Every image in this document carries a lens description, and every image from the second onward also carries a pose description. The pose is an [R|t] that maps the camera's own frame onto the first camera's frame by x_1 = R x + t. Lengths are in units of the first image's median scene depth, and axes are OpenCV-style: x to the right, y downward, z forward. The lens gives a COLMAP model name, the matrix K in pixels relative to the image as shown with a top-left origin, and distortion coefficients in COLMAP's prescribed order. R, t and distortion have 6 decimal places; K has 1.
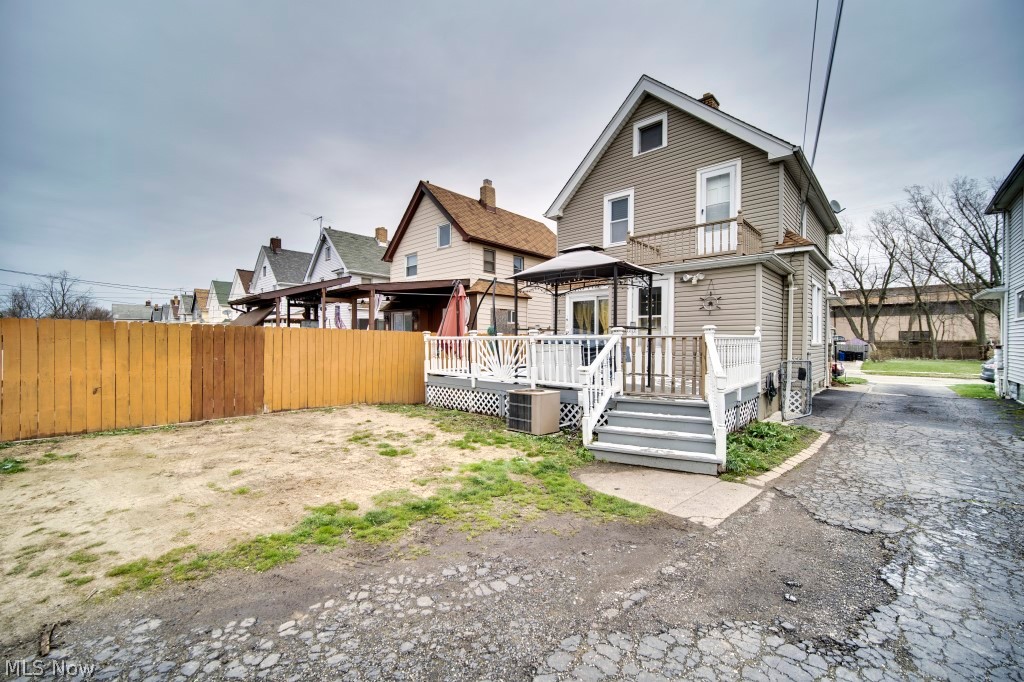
lens RADIAL K [[404.7, 0, 510.6], [0, 404.7, 337.6], [0, 0, 1]] dist [-0.005308, 0.001489]
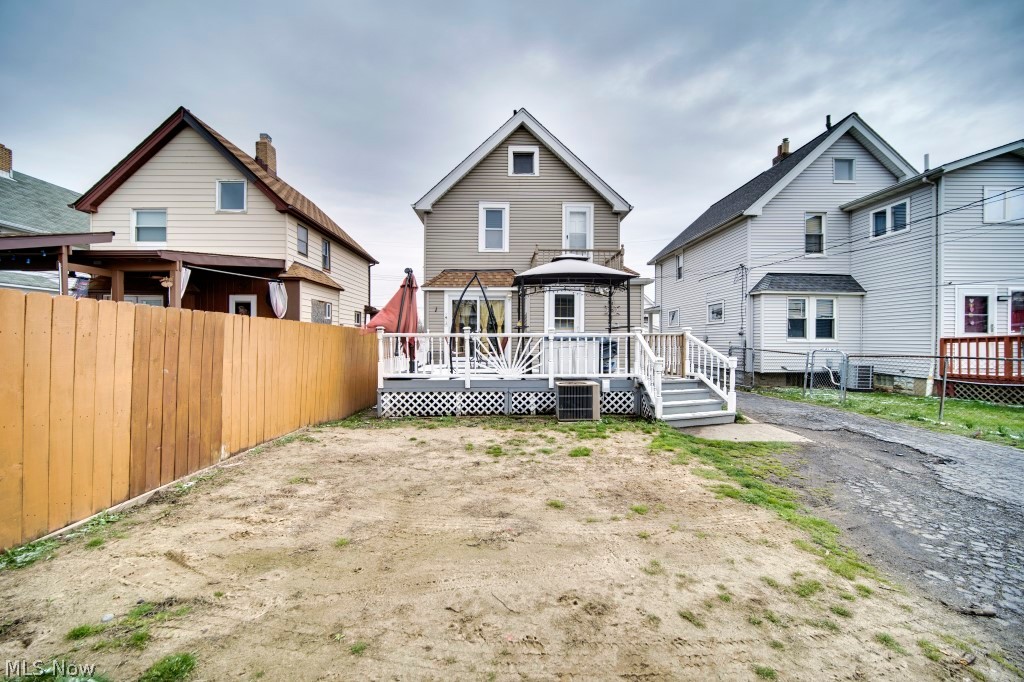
lens RADIAL K [[404.7, 0, 511.7], [0, 404.7, 336.5], [0, 0, 1]] dist [-0.005308, 0.001489]
pose [[0.715311, 0.003712, 0.698797, -0.689102], [-0.003803, 0.999992, -0.001418, 0.005455], [-0.698796, -0.001643, 0.715319, 0.269929]]
